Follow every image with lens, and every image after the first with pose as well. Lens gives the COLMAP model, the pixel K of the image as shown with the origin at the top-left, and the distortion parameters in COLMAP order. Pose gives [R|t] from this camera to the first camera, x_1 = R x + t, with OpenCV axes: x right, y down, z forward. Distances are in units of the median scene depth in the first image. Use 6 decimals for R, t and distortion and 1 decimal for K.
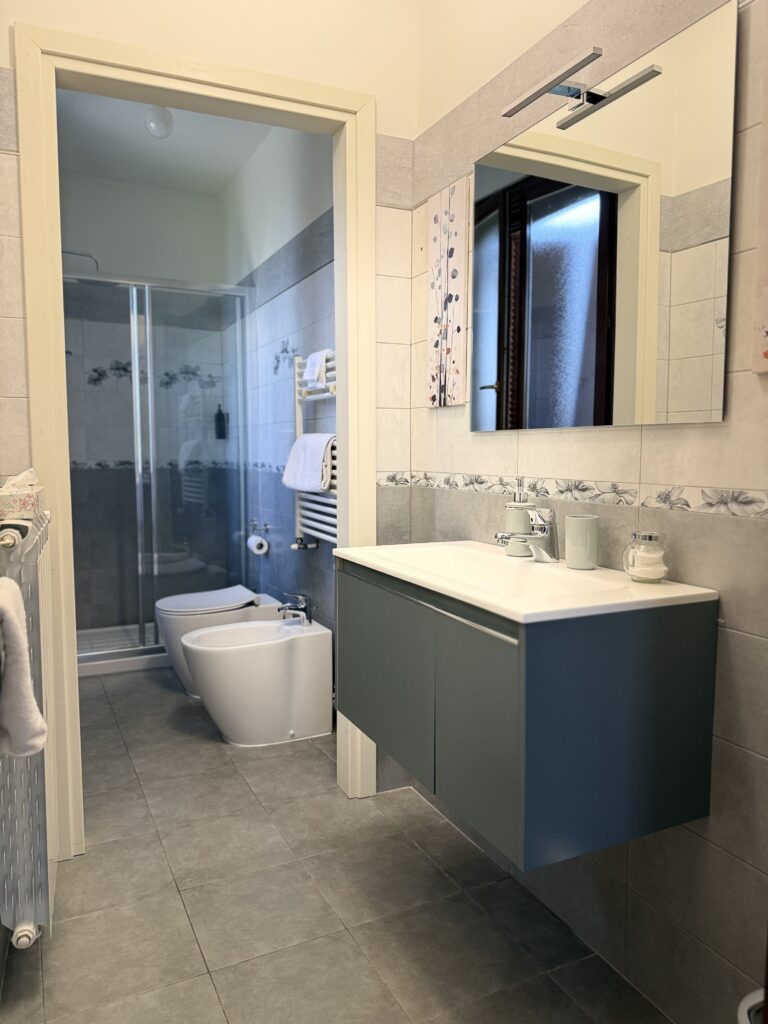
lens RADIAL K [[732.2, 0, 384.0], [0, 732.2, 512.0], [0, 0, 1]] dist [0.082815, -0.000585]
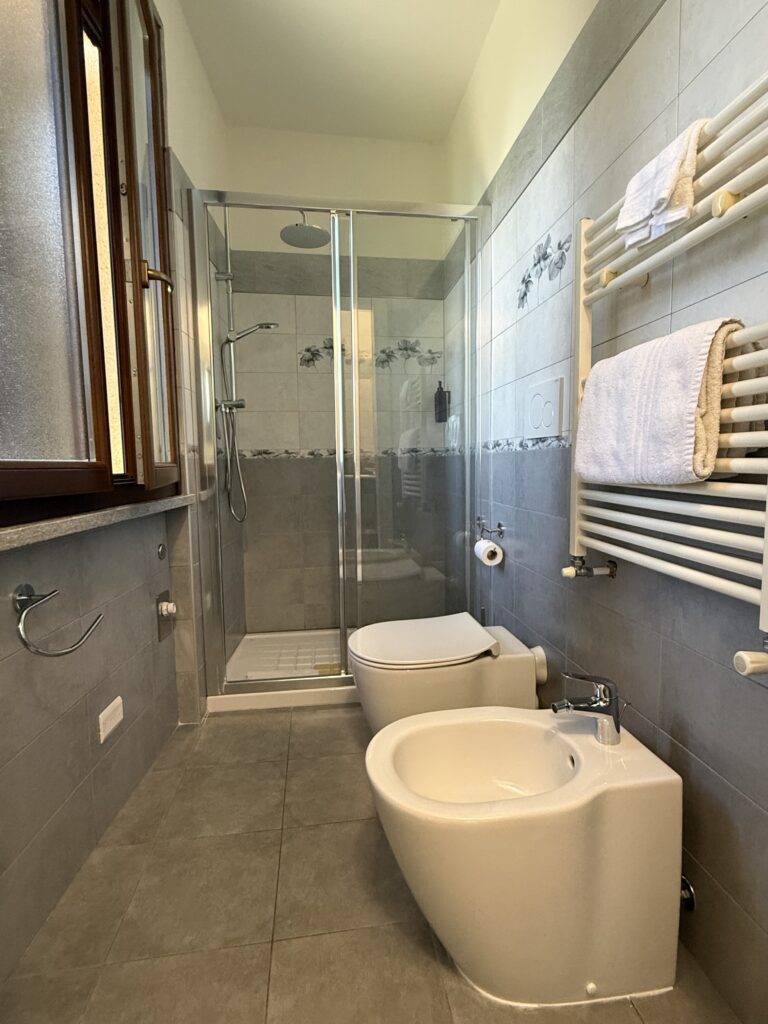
lens RADIAL K [[502.5, 0, 384.0], [0, 502.5, 512.0], [0, 0, 1]] dist [0.046916, 0.000408]
pose [[0.946624, 0.014146, -0.322029, -0.111352], [-0.009911, 0.999842, 0.014789, -0.002249], [0.322187, -0.010808, 0.946614, 0.498268]]
